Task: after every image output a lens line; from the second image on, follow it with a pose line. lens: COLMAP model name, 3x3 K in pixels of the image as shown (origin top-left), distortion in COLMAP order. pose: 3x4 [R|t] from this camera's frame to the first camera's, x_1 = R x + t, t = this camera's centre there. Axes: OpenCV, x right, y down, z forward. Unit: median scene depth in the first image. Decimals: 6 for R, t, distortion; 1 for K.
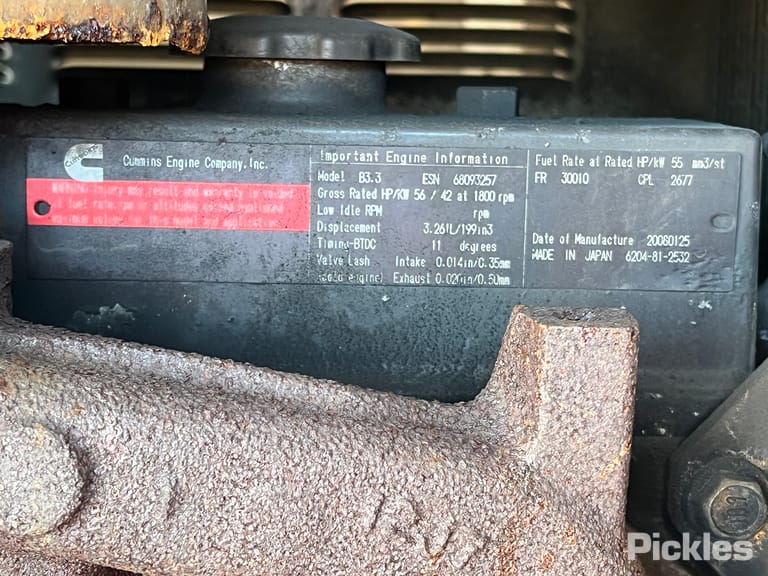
lens RADIAL K [[1418.5, 0, 383.4], [0, 1418.5, 289.5], [0, 0, 1]] dist [0.149693, 0.000000]
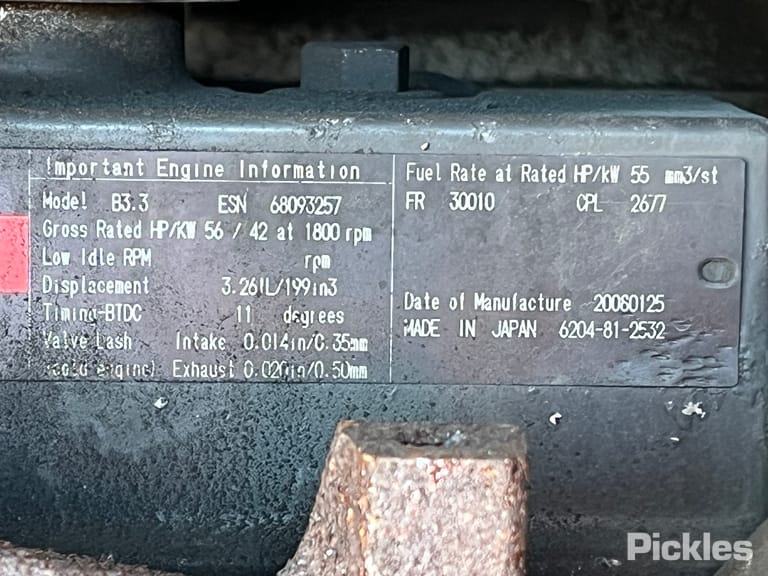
lens RADIAL K [[2518.6, 0, 383.8], [0, 2518.6, 286.9], [0, 0, 1]] dist [0.196090, 0.000000]
pose [[0.999950, -0.008609, 0.005041, 0.091411], [0.008713, 0.999741, -0.021031, -0.019759], [-0.004858, 0.021074, 0.999766, -0.064760]]
